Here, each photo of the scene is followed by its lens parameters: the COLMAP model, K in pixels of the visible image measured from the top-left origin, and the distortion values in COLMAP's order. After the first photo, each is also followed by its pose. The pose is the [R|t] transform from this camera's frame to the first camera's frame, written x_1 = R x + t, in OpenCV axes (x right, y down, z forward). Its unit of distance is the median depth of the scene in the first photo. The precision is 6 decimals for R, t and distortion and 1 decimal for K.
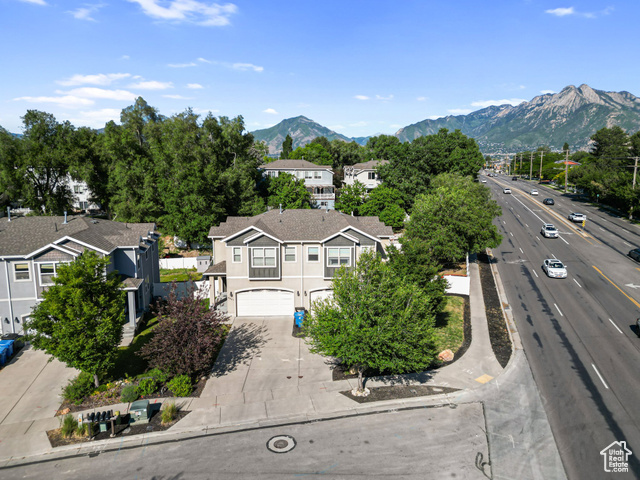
lens RADIAL K [[445.5, 0, 320.0], [0, 445.5, 240.0], [0, 0, 1]] dist [0.075176, -0.059541]
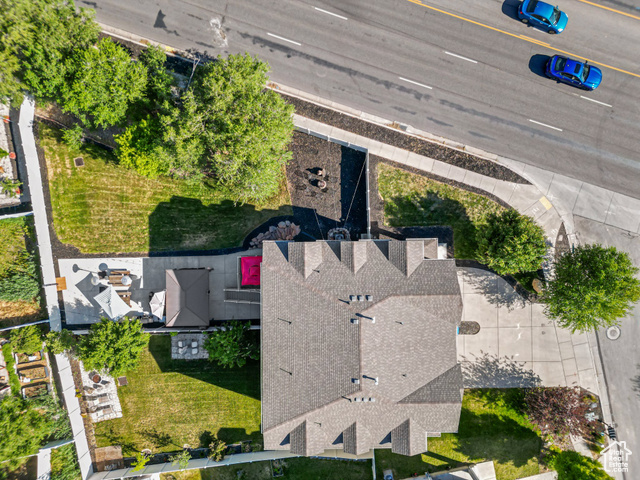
lens RADIAL K [[445.5, 0, 320.0], [0, 445.5, 240.0], [0, 0, 1]] dist [0.075176, -0.059541]
pose [[0.012803, -0.999868, -0.009966, 0.185204], [0.163399, -0.007741, 0.986530, -0.981896], [-0.986477, -0.014259, 0.163279, 1.126240]]
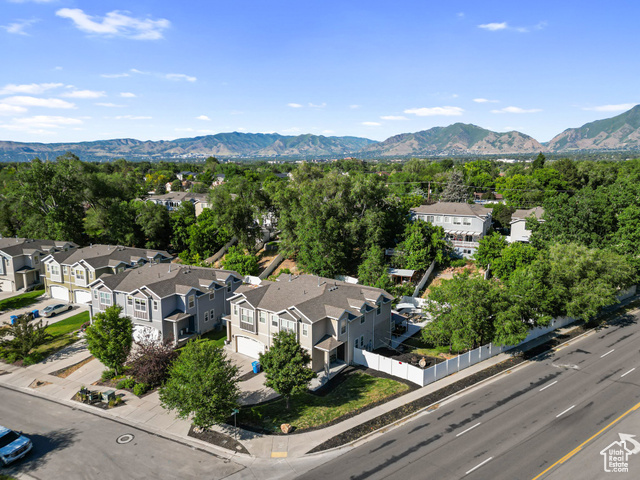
lens RADIAL K [[445.5, 0, 320.0], [0, 445.5, 240.0], [0, 0, 1]] dist [0.075176, -0.059541]
pose [[0.783277, 0.106153, -0.612543, 0.898287], [-0.102435, 0.993884, 0.041253, -0.283408], [0.613176, 0.030434, 0.789360, 0.015426]]
